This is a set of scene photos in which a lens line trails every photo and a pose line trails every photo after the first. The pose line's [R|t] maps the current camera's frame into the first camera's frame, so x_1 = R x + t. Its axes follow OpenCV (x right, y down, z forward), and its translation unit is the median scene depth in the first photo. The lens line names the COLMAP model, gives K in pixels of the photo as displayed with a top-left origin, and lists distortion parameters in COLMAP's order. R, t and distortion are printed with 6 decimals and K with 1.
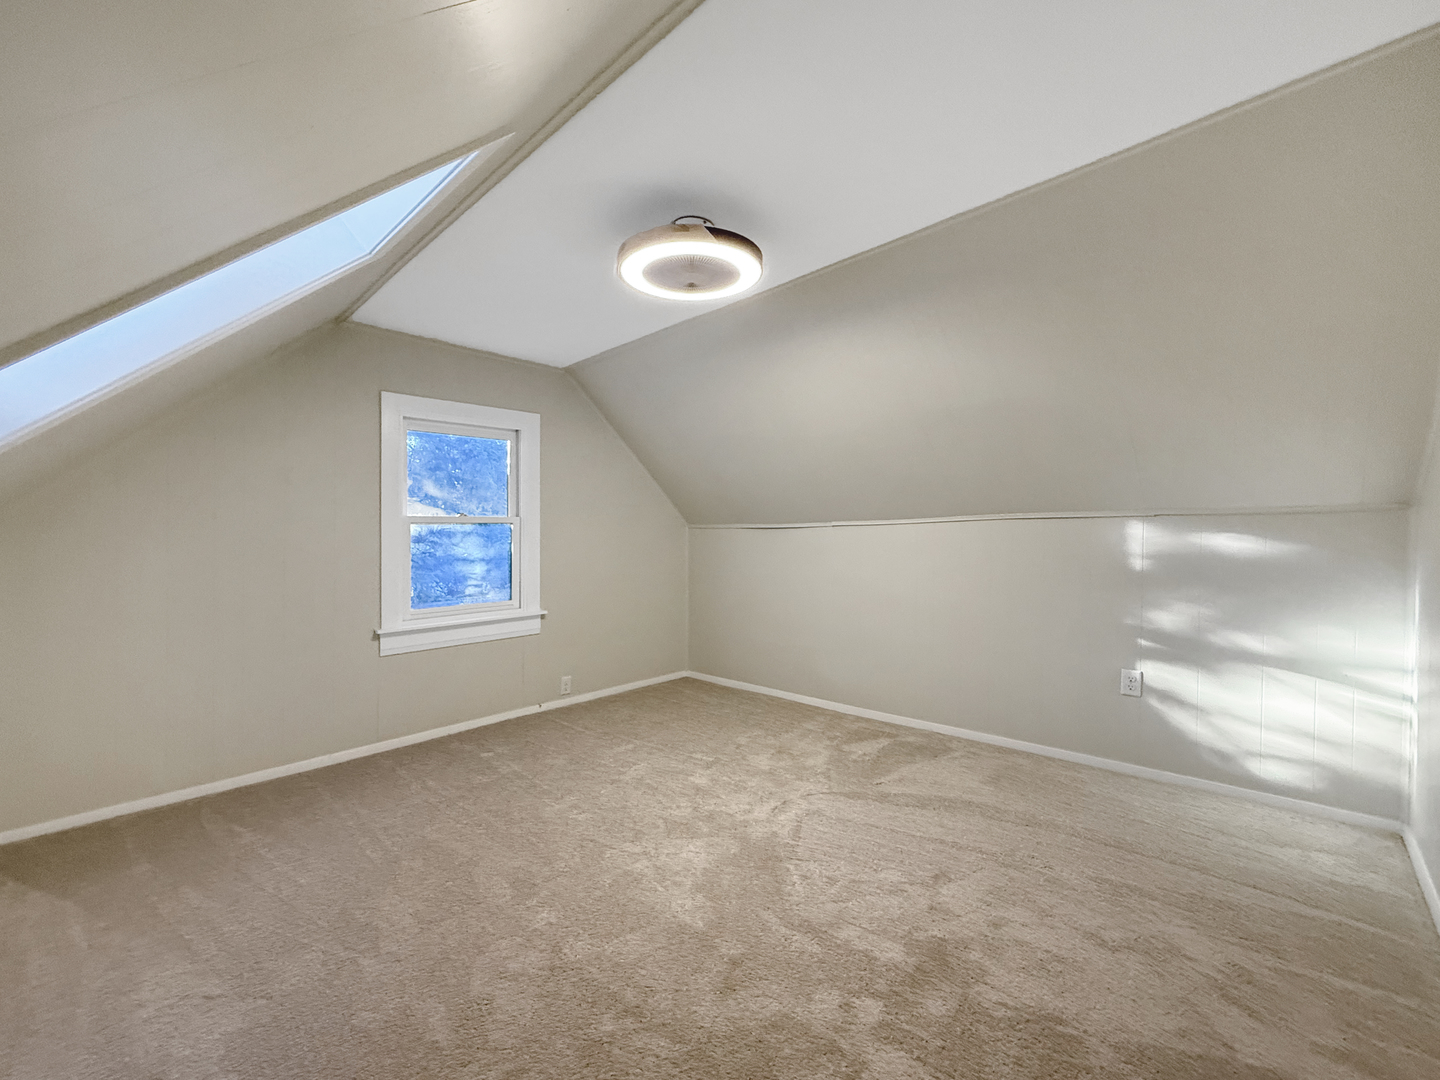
lens RADIAL K [[589.8, 0, 720.0], [0, 589.8, 540.0], [0, 0, 1]] dist [-0.000347, 0.000031]
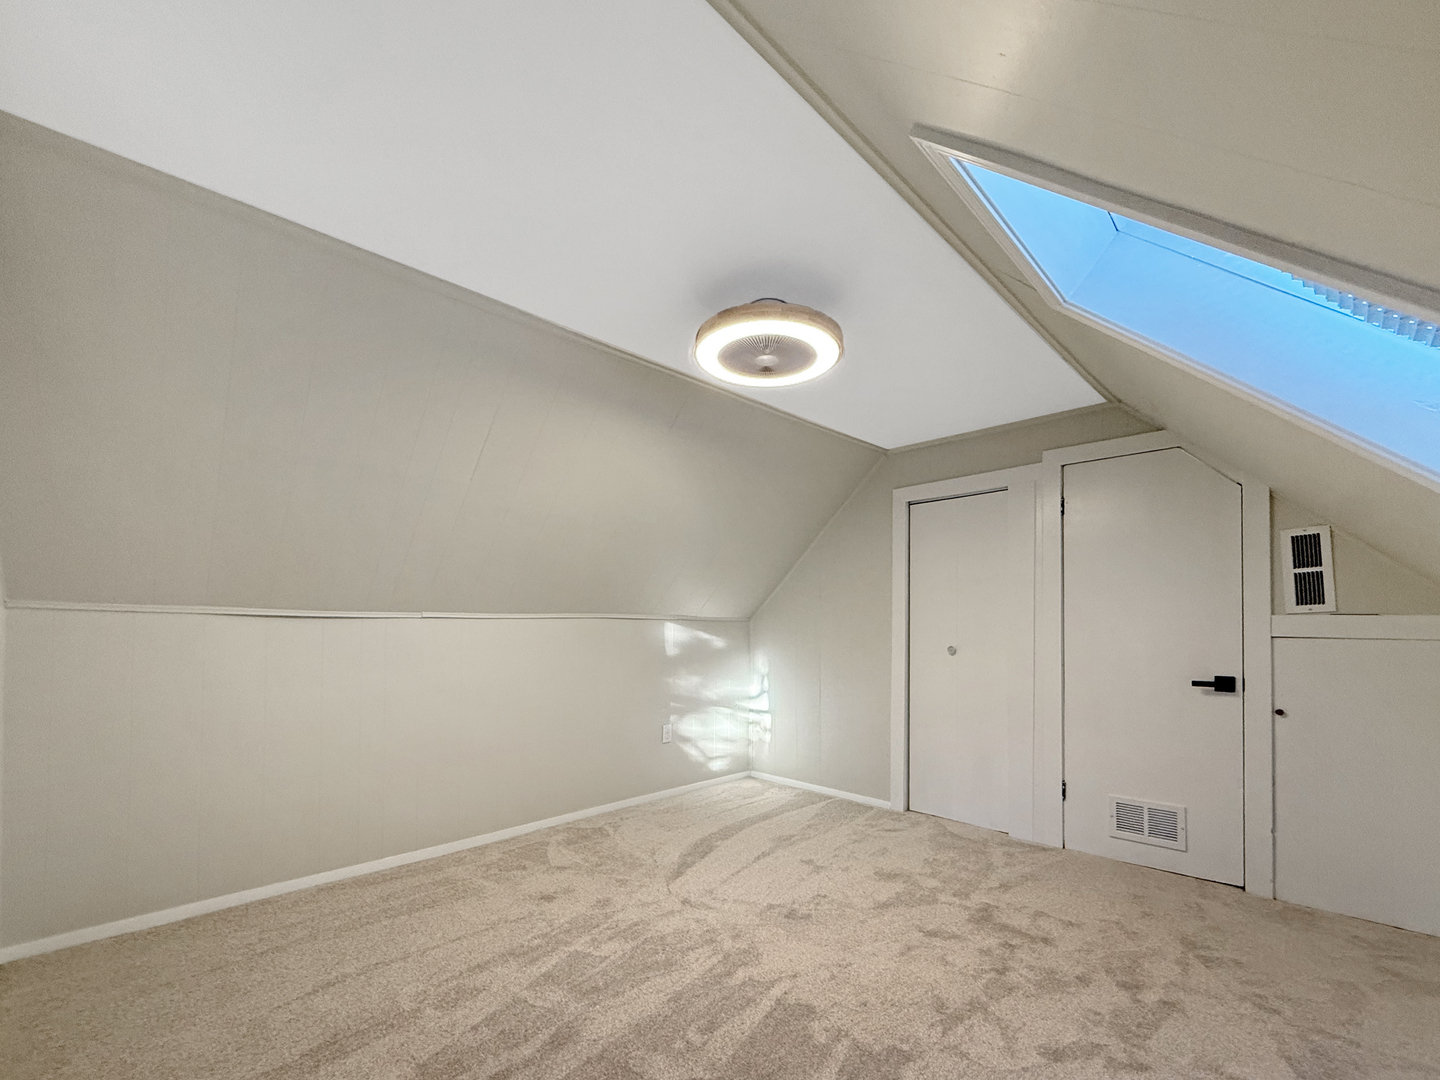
lens RADIAL K [[589.8, 0, 720.0], [0, 589.8, 540.0], [0, 0, 1]] dist [-0.000347, 0.000031]
pose [[0.031932, 0.176459, 0.983790, -0.903572], [0.003228, 0.984269, -0.176650, 0.029210], [-0.999485, 0.008816, 0.030860, 0.871205]]
